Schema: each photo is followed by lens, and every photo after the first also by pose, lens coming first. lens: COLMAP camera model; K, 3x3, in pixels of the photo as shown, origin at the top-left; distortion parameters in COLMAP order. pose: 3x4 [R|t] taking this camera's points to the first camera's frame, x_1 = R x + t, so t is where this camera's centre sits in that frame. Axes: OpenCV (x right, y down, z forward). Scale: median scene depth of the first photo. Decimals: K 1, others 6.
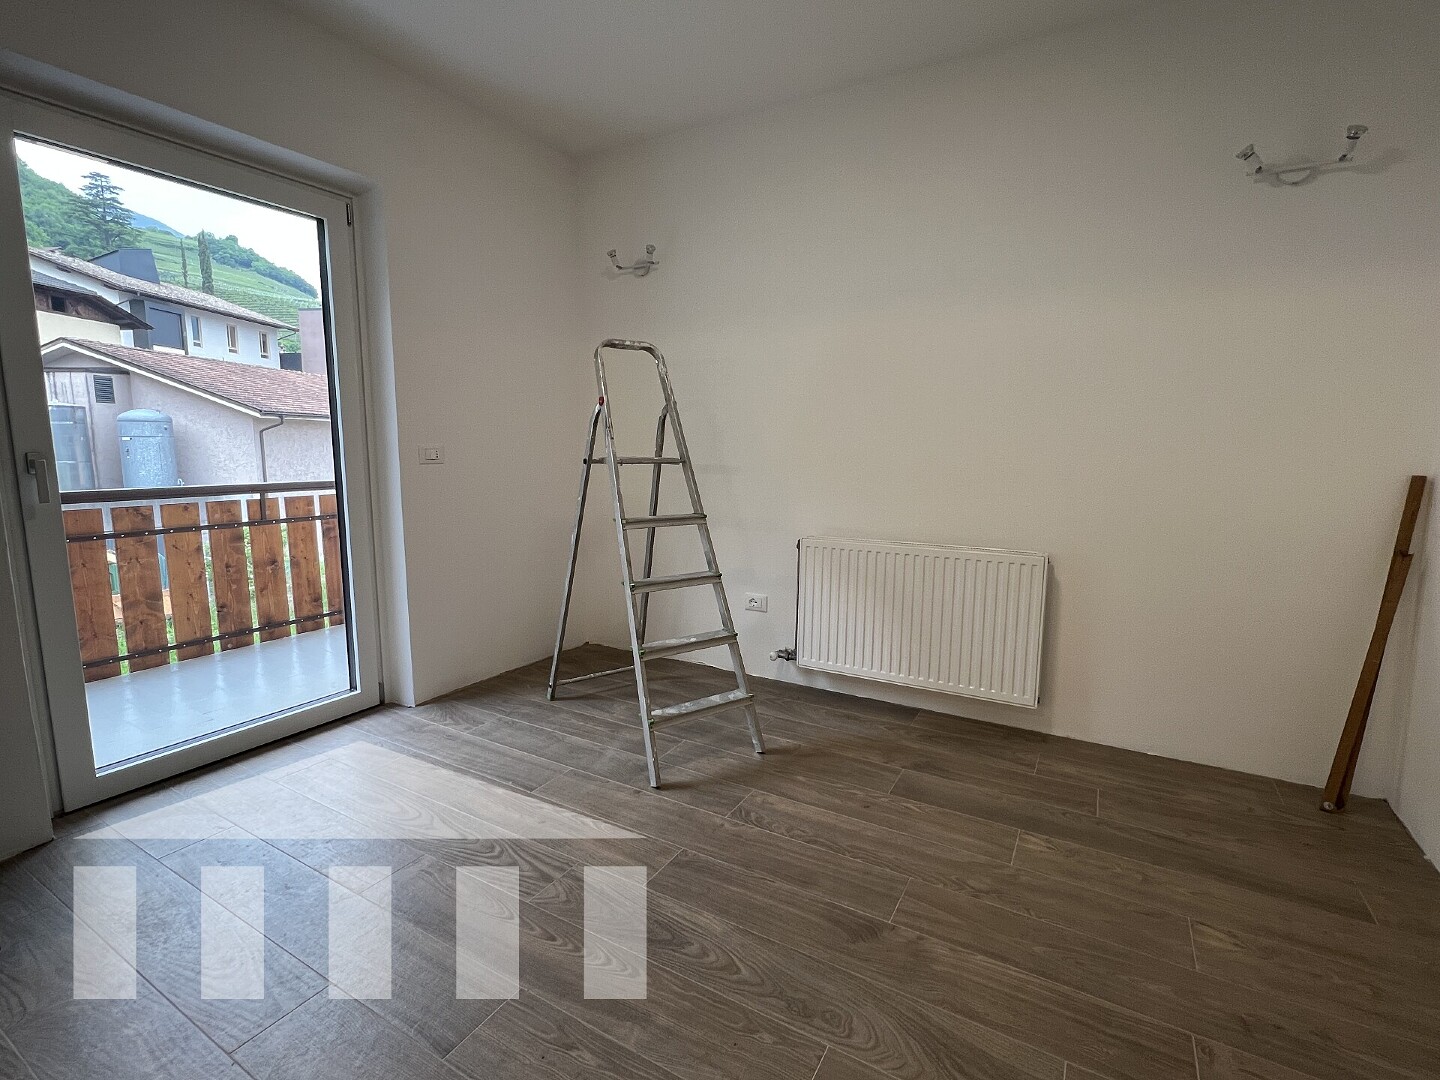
lens RADIAL K [[673.7, 0, 725.8], [0, 673.7, 536.5], [0, 0, 1]] dist [-0.006232, 0.001682]
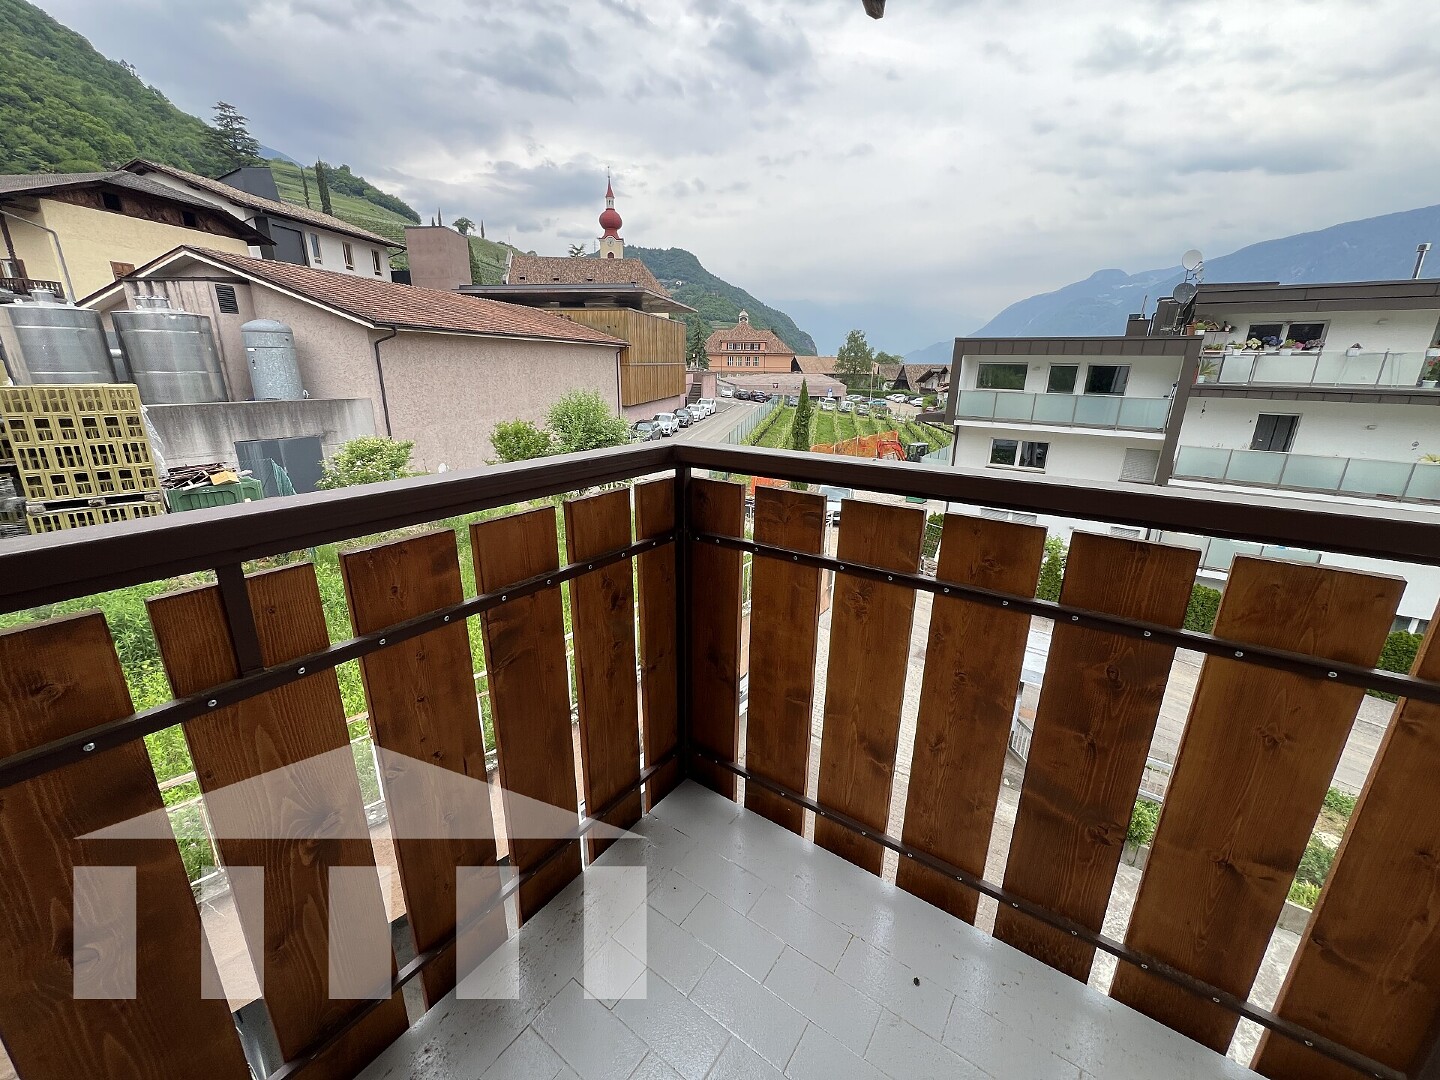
lens RADIAL K [[580.3, 0, 721.3], [0, 580.3, 538.5], [0, 0, 1]] dist [0.002972, -0.000136]
pose [[0.995509, 0.033334, -0.088608, -0.053747], [-0.018626, 0.986630, 0.161909, -0.010704], [0.092820, -0.159531, 0.982820, 0.086426]]
